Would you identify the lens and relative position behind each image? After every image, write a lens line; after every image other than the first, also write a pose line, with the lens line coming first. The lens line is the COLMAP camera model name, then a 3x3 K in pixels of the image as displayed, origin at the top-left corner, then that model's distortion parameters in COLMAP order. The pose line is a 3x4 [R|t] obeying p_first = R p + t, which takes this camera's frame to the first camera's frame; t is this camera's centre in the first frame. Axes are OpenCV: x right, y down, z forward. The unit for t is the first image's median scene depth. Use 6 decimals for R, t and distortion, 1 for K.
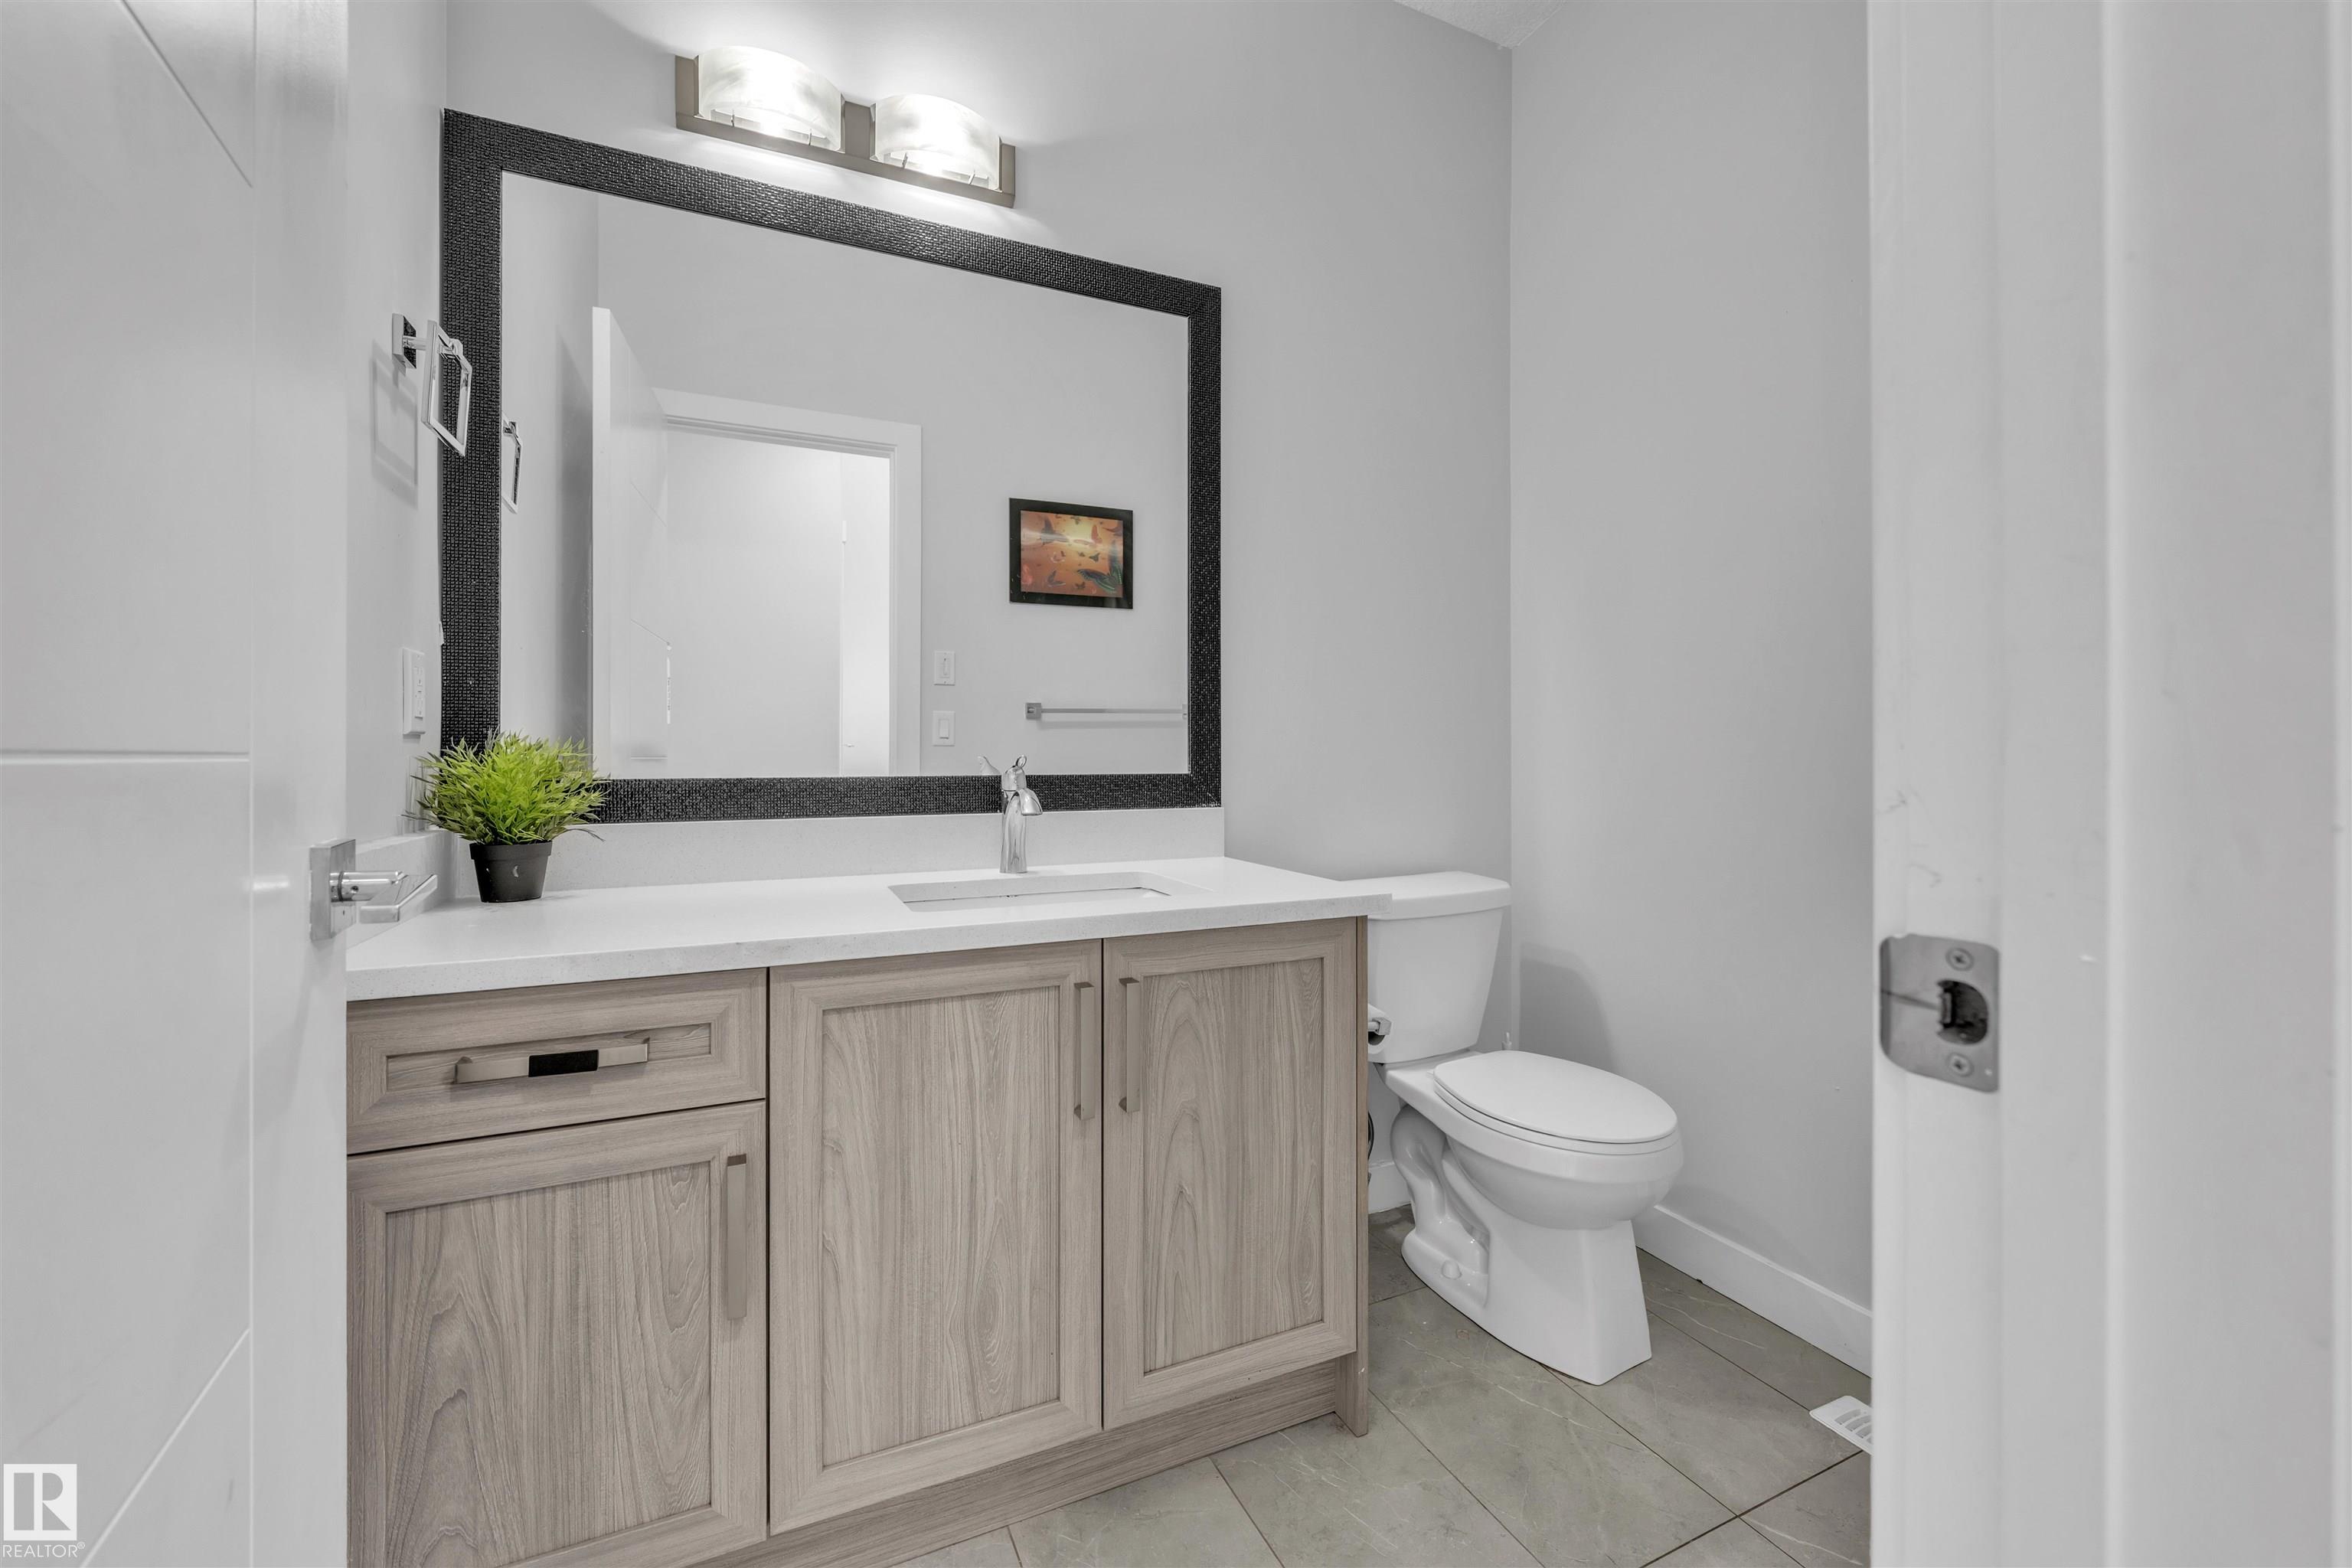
lens RADIAL K [[969.9, 0, 1213.0], [0, 969.9, 739.3], [0, 0, 1]] dist [-0.001922, 0.000004]
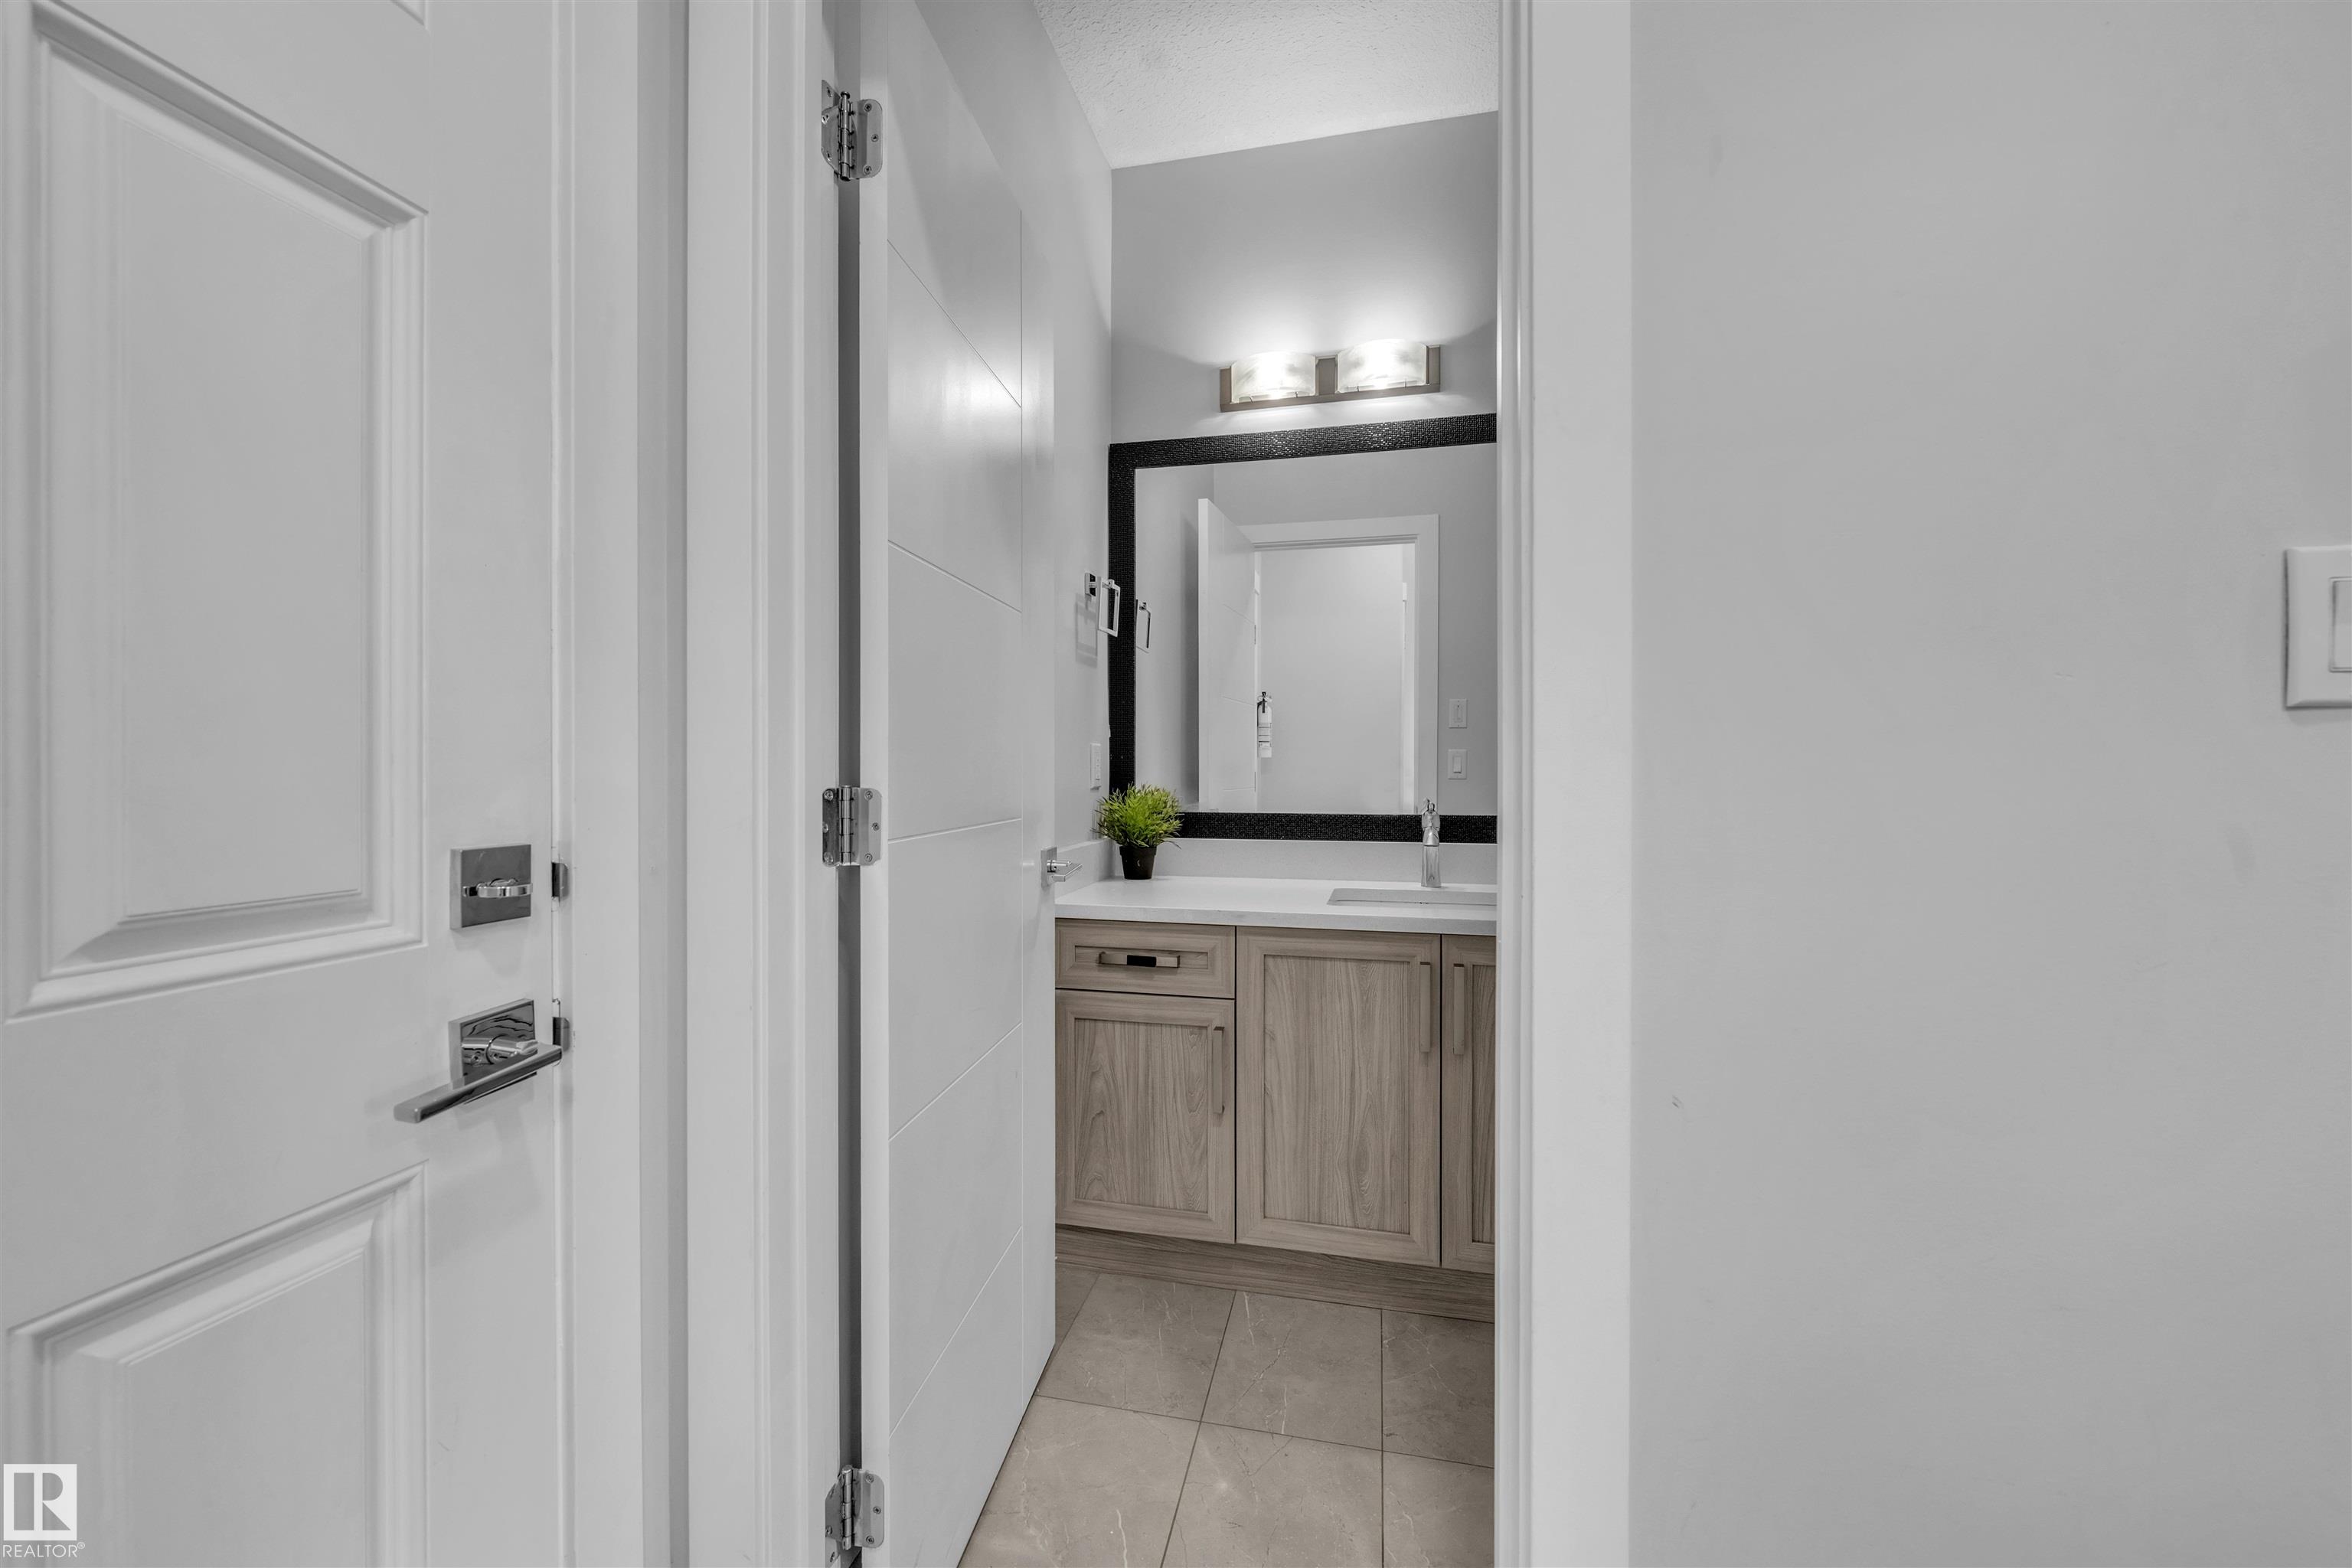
lens RADIAL K [[969.9, 0, 1176.2], [0, 969.9, 774.1], [0, 0, 1]] dist [-0.001922, 0.000004]
pose [[0.780705, 0.006031, -0.624871, 0.514468], [0.004123, 0.999882, 0.014802, -0.062297], [0.624887, -0.014132, 0.780588, -0.410475]]
